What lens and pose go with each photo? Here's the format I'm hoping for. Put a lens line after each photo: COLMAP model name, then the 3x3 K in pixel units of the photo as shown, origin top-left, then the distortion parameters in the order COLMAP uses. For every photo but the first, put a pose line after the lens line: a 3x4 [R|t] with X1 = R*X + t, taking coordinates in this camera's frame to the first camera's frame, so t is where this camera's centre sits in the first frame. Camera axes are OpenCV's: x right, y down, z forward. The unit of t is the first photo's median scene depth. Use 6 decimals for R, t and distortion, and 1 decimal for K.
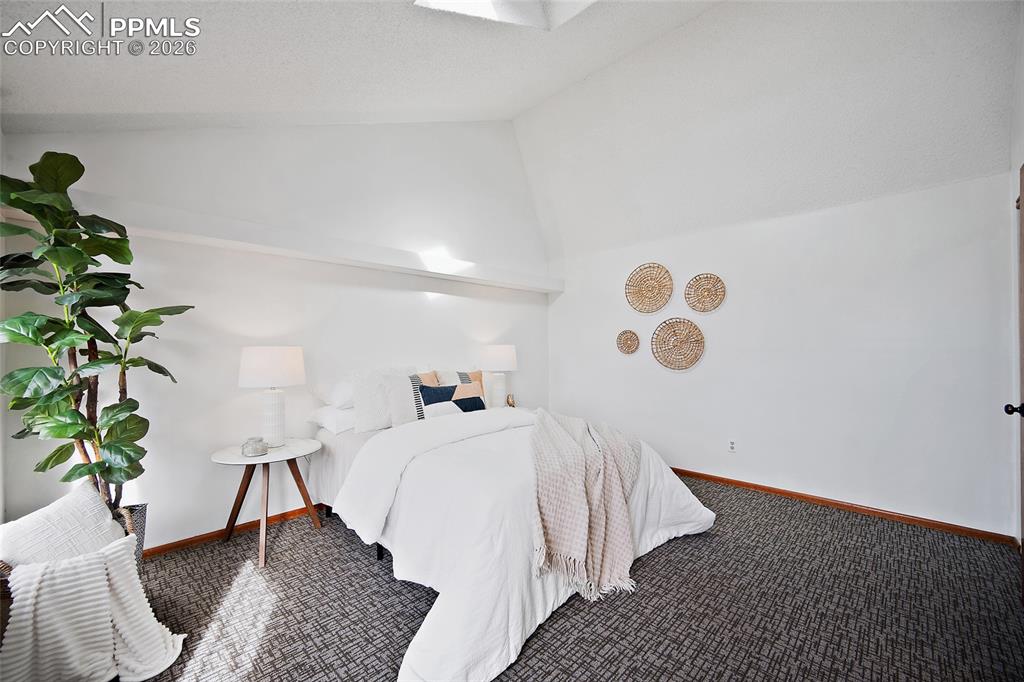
lens RADIAL K [[403.2, 0, 509.3], [0, 403.2, 342.3], [0, 0, 1]] dist [-0.004163, -0.000272]
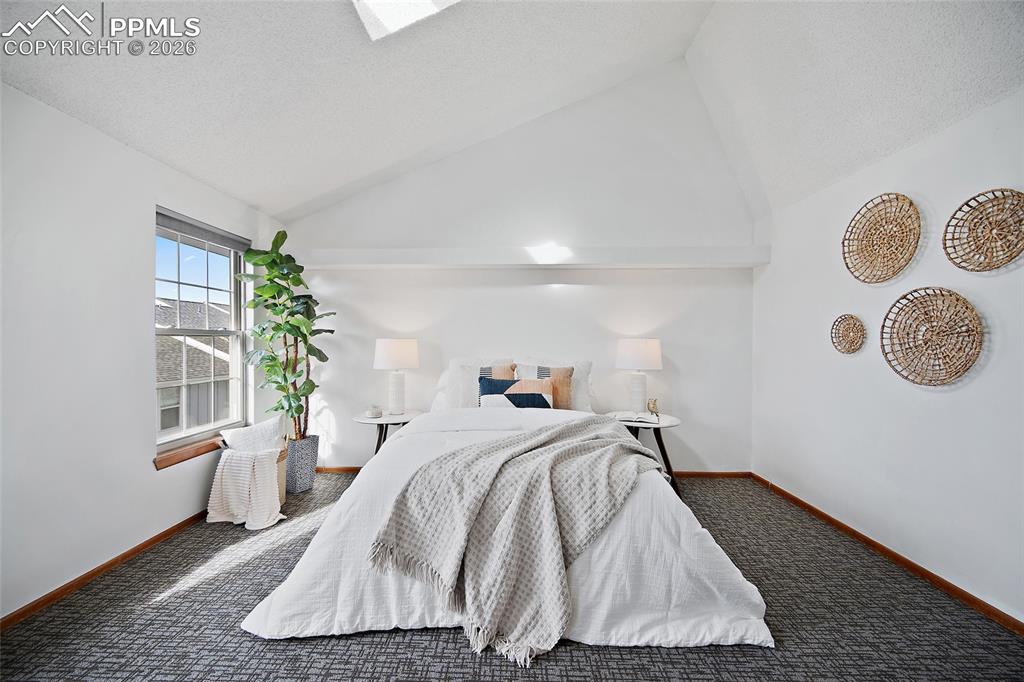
lens RADIAL K [[403.2, 0, 510.2], [0, 403.2, 339.7], [0, 0, 1]] dist [-0.004163, -0.000272]
pose [[0.682386, 0.003462, -0.730984, 0.457822], [0.001830, 0.999978, 0.006444, 0.003481], [0.730990, -0.005735, 0.682364, 0.259286]]
